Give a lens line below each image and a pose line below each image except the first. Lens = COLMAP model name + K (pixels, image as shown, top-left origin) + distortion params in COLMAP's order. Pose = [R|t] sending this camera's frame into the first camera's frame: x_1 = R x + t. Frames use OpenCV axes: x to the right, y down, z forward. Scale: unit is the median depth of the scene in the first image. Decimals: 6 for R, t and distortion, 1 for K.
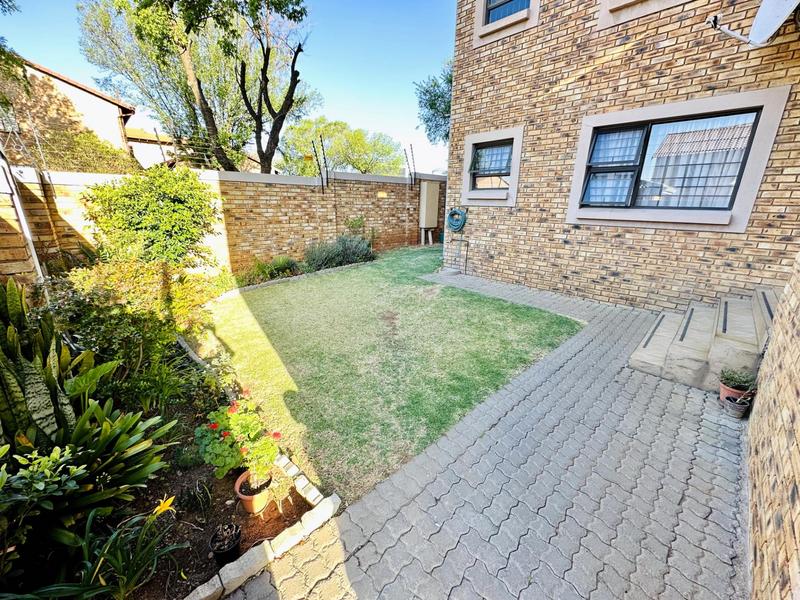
lens RADIAL K [[319.9, 0, 401.1], [0, 319.9, 298.2], [0, 0, 1]] dist [-0.001928, -0.000636]
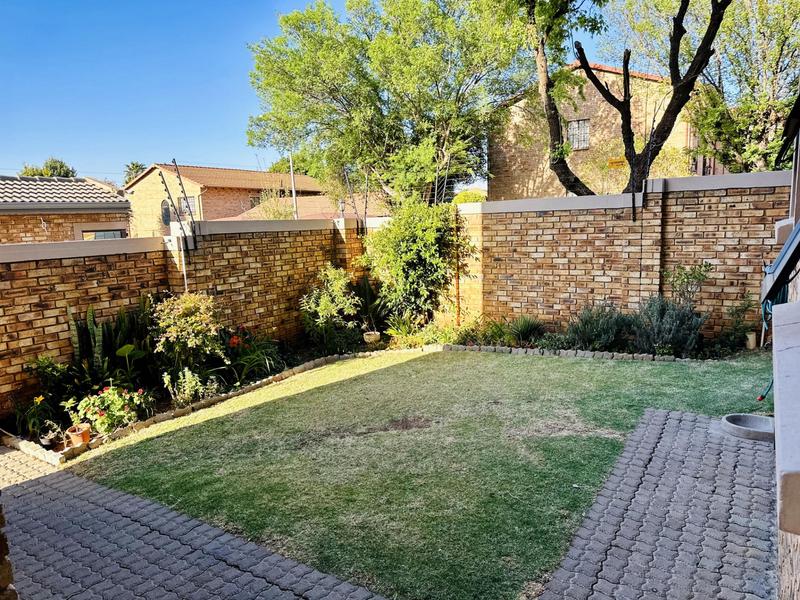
lens RADIAL K [[556.6, 0, 400.4], [0, 556.6, 301.5], [0, 0, 1]] dist [0.056985, -0.001459]
pose [[0.224297, 0.124083, -0.966589, 0.830203], [-0.242206, 0.967836, 0.068040, -0.209103], [0.943942, 0.218853, 0.247136, 0.529980]]
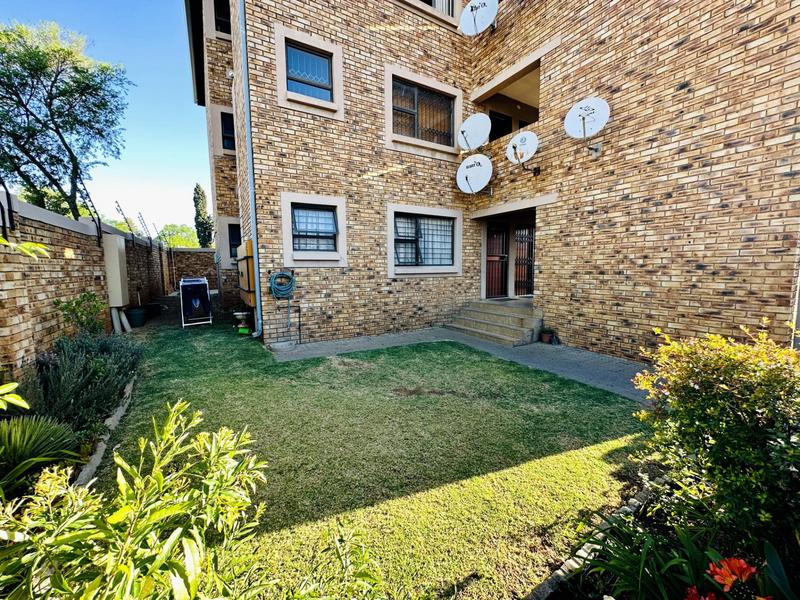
lens RADIAL K [[319.9, 0, 400.1], [0, 319.9, 297.8], [0, 0, 1]] dist [-0.001928, -0.000636]
pose [[0.233076, -0.108439, 0.966394, -0.680521], [0.291708, 0.955796, 0.036895, -0.179371], [-0.927676, 0.273305, 0.254406, 0.605259]]
